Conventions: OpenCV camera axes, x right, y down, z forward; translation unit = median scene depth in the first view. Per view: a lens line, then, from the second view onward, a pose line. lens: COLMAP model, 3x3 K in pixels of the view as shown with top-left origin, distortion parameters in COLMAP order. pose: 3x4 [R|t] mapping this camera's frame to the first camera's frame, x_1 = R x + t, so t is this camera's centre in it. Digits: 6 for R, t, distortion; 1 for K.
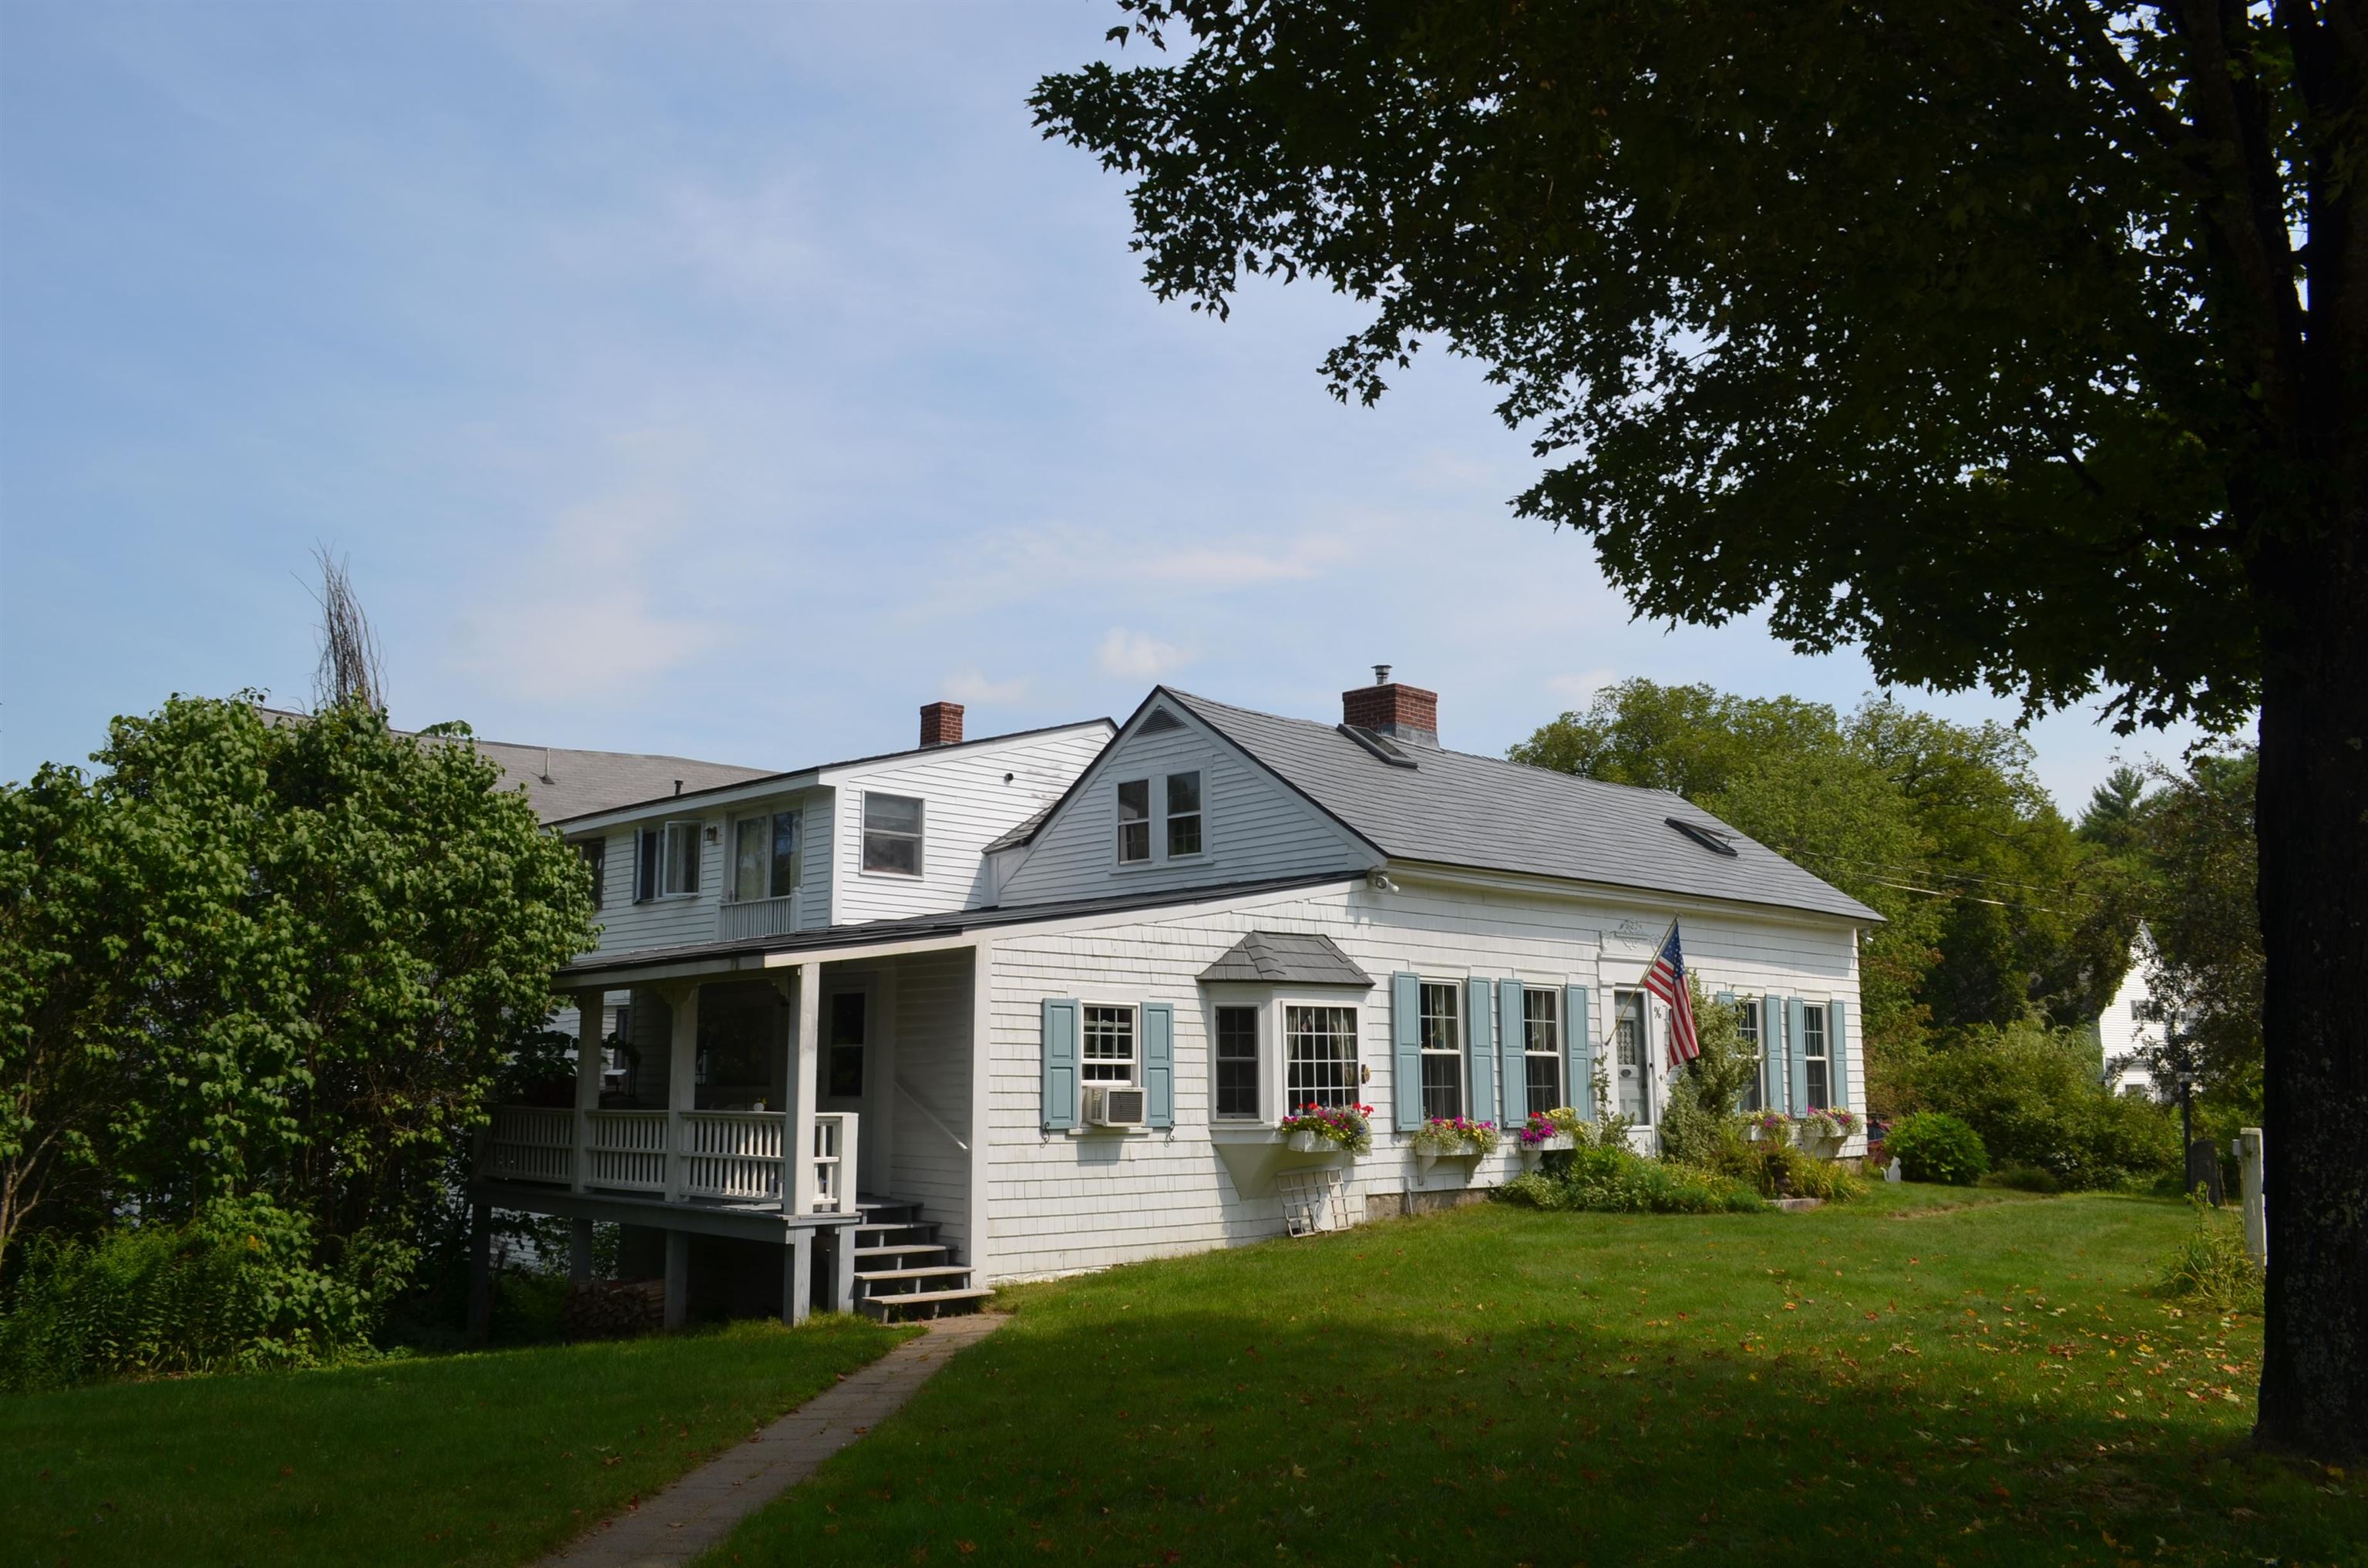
lens RADIAL K [[1892.8, 0, 1183.5], [0, 1892.8, 786.5], [0, 0, 1]] dist [-0.000826, -0.000815]
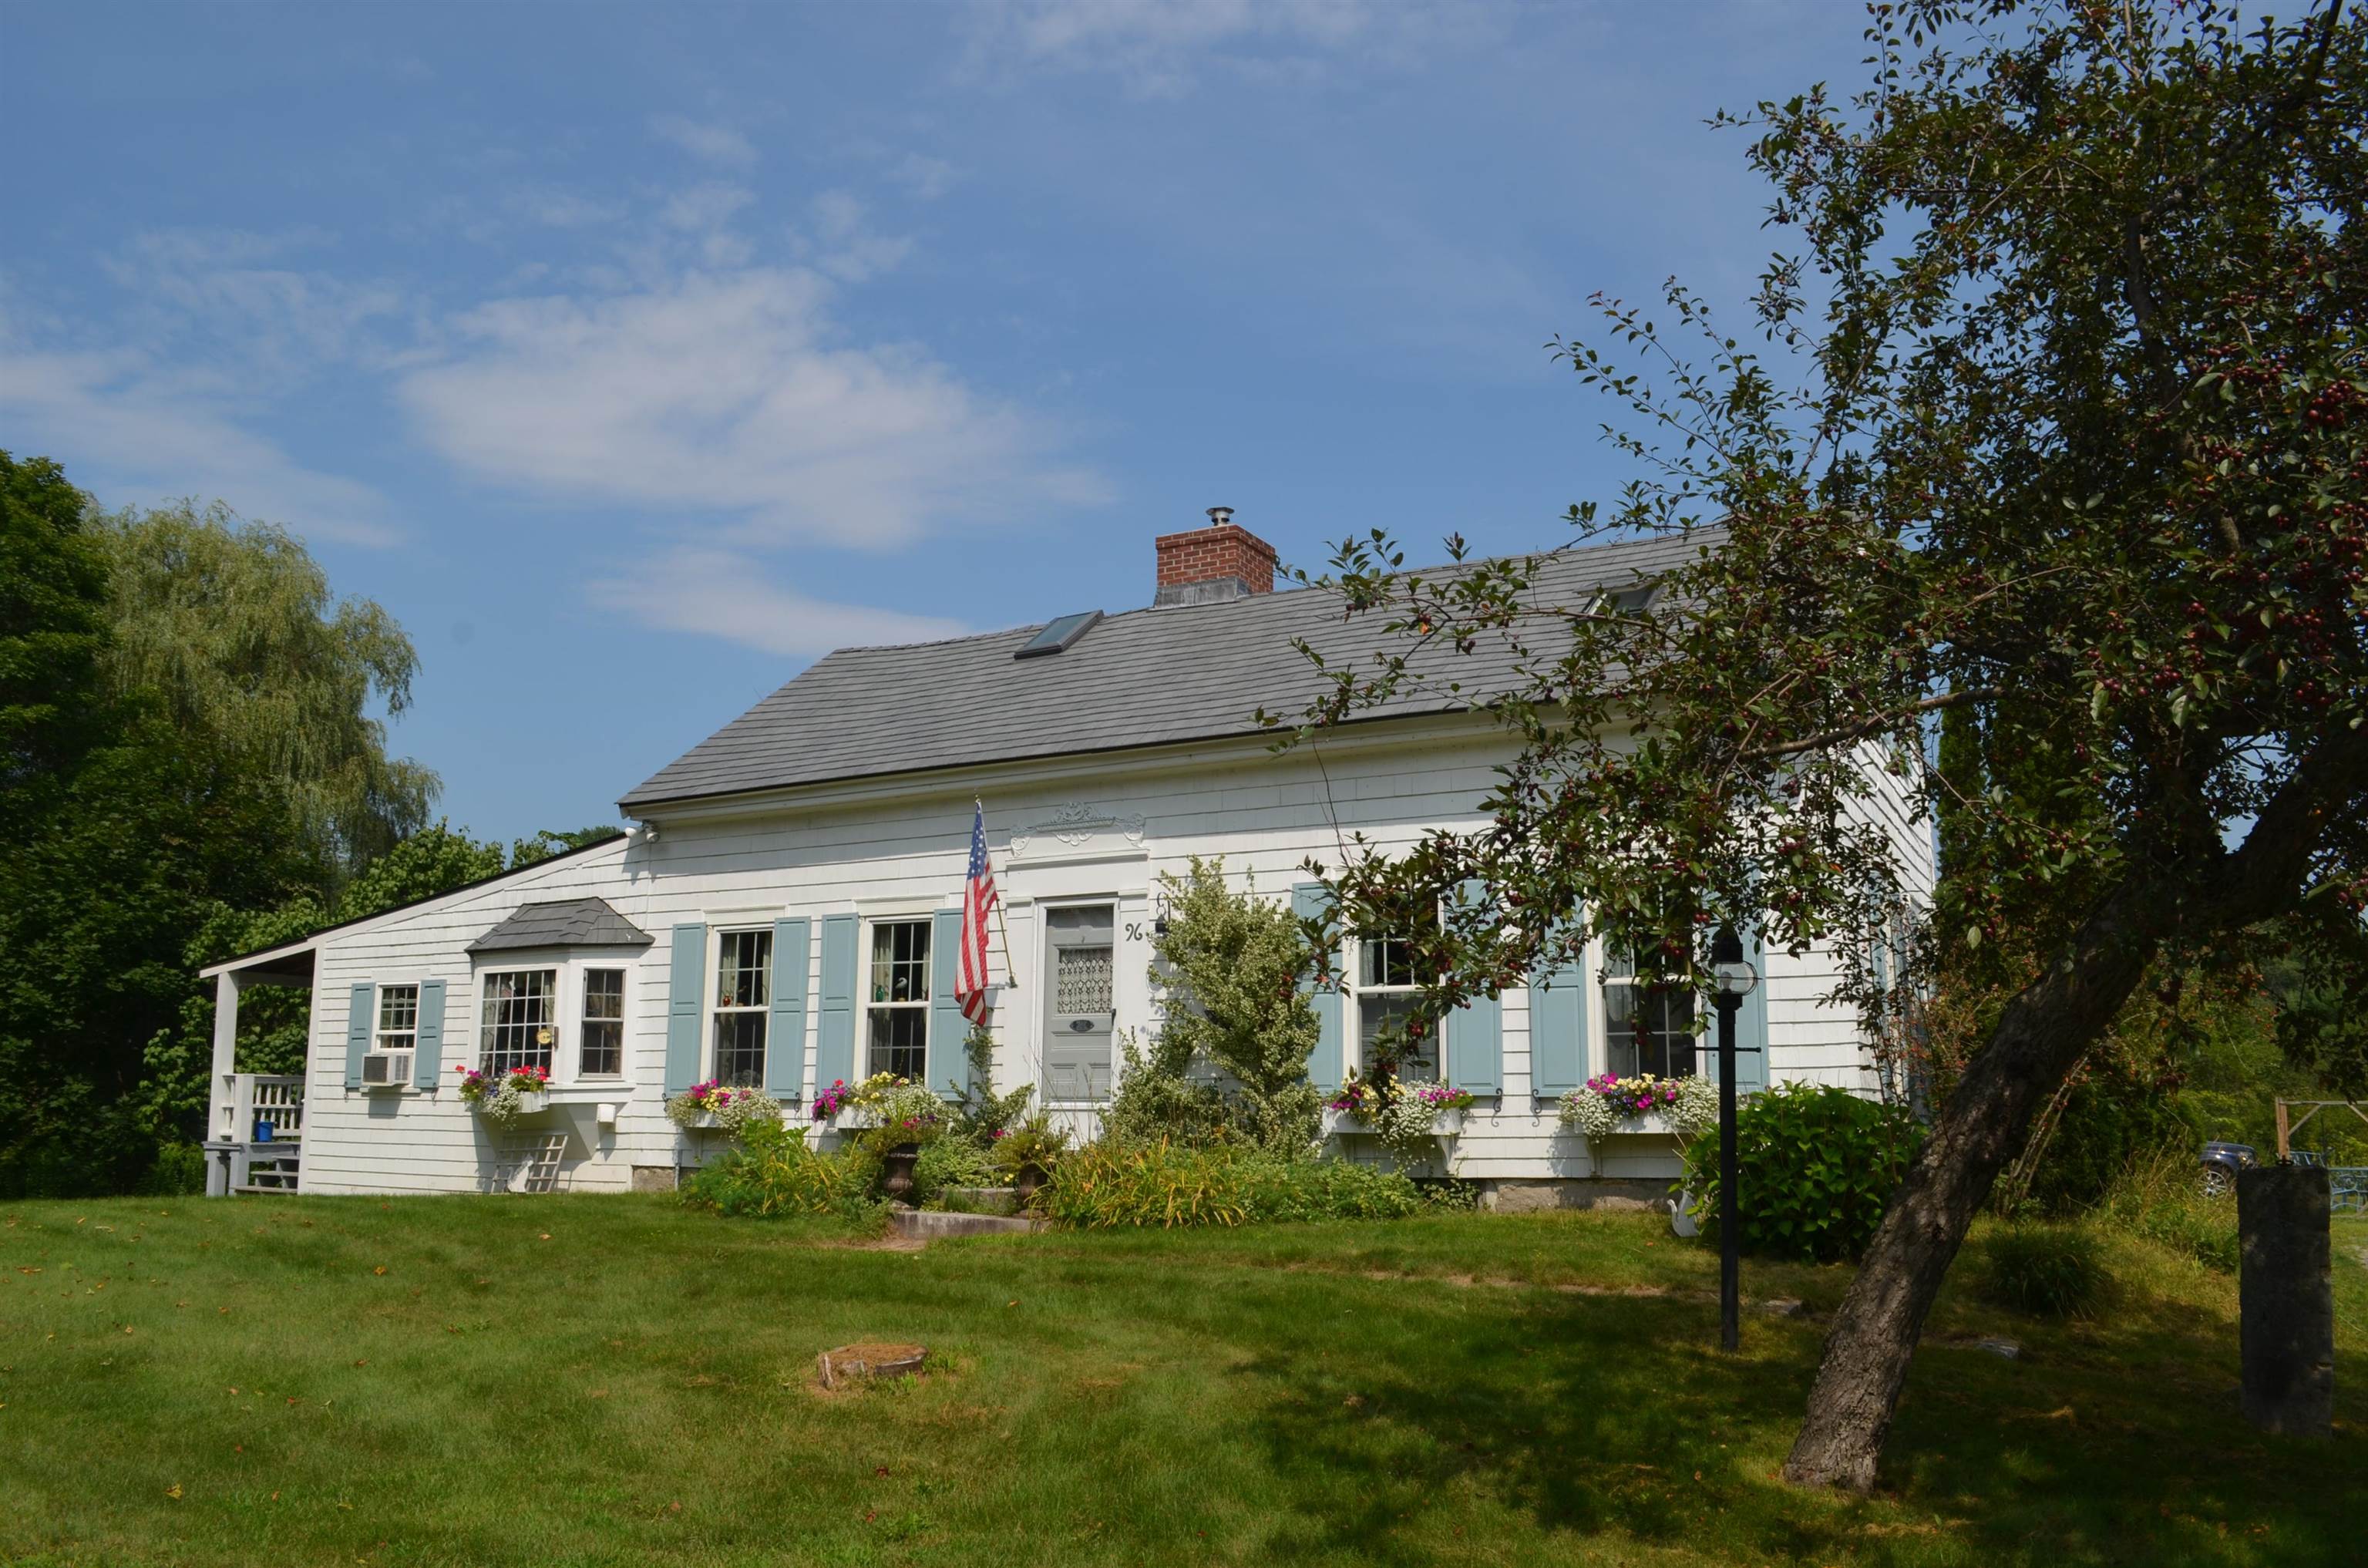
lens RADIAL K [[1892.8, 0, 1184.2], [0, 1892.8, 785.1], [0, 0, 1]] dist [-0.000826, -0.000815]
pose [[0.232870, -0.167621, -0.957953, 1.191569], [0.140285, 0.980522, -0.137468, 0.216369], [0.962337, -0.102374, 0.251849, 1.141161]]
